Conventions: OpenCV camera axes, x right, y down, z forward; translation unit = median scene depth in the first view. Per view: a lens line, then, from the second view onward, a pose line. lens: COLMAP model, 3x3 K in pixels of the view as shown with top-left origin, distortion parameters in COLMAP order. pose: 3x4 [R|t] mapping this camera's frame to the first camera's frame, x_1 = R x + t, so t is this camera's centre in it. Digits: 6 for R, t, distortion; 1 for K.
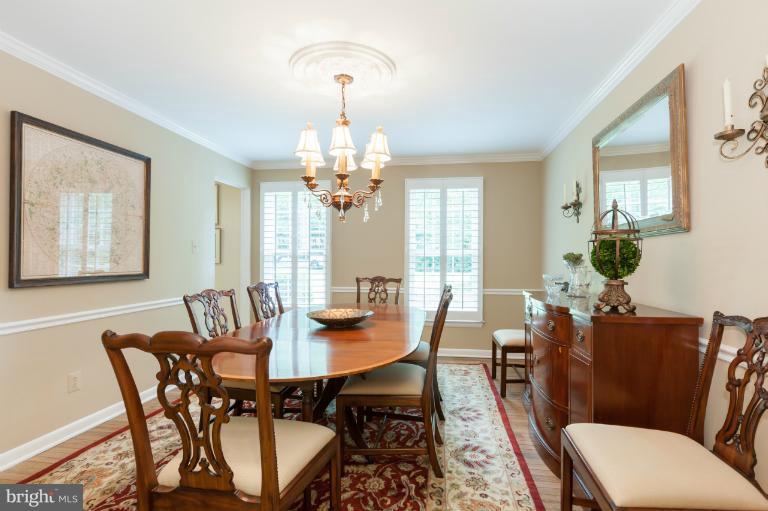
lens RADIAL K [[377.4, 0, 384.0], [0, 377.4, 255.5], [0, 0, 1]] dist [0.000656, 0.000086]
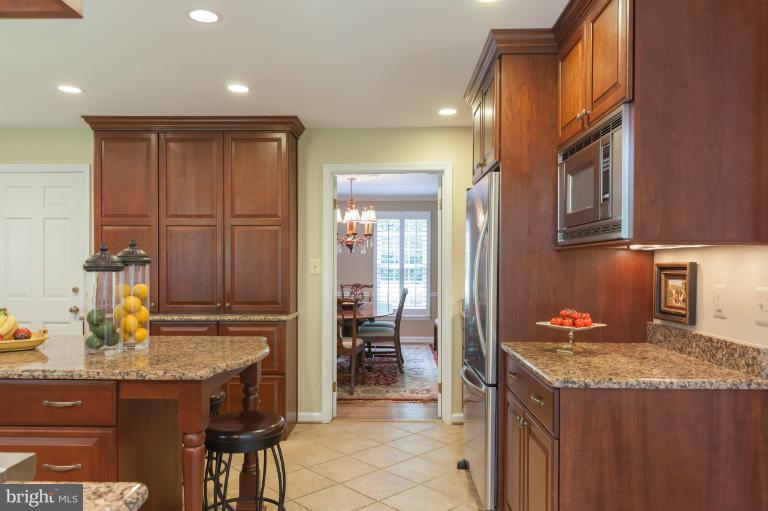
lens RADIAL K [[562.9, 0, 384.0], [0, 562.9, 255.5], [0, 0, 1]] dist [-0.001833, -0.001361]
pose [[0.991215, 0.003603, 0.132213, -0.243374], [-0.003171, 0.999989, -0.003475, -0.054545], [-0.132224, 0.003025, 0.991215, -1.394467]]
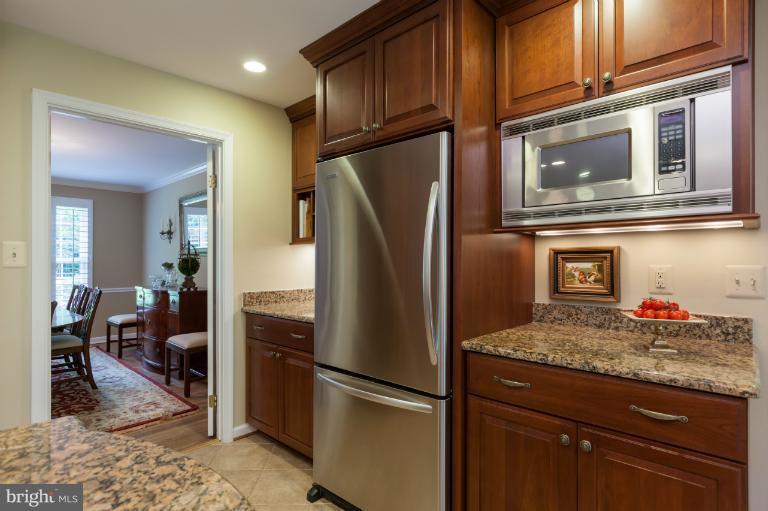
lens RADIAL K [[405.2, 0, 384.3], [0, 405.2, 260.8], [0, 0, 1]] dist [0.005331, 0.000605]
pose [[0.560763, -0.000824, 0.827976, -0.426580], [-0.007043, 0.999959, 0.005766, -0.028681], [-0.827946, -0.009065, 0.560734, -0.763381]]
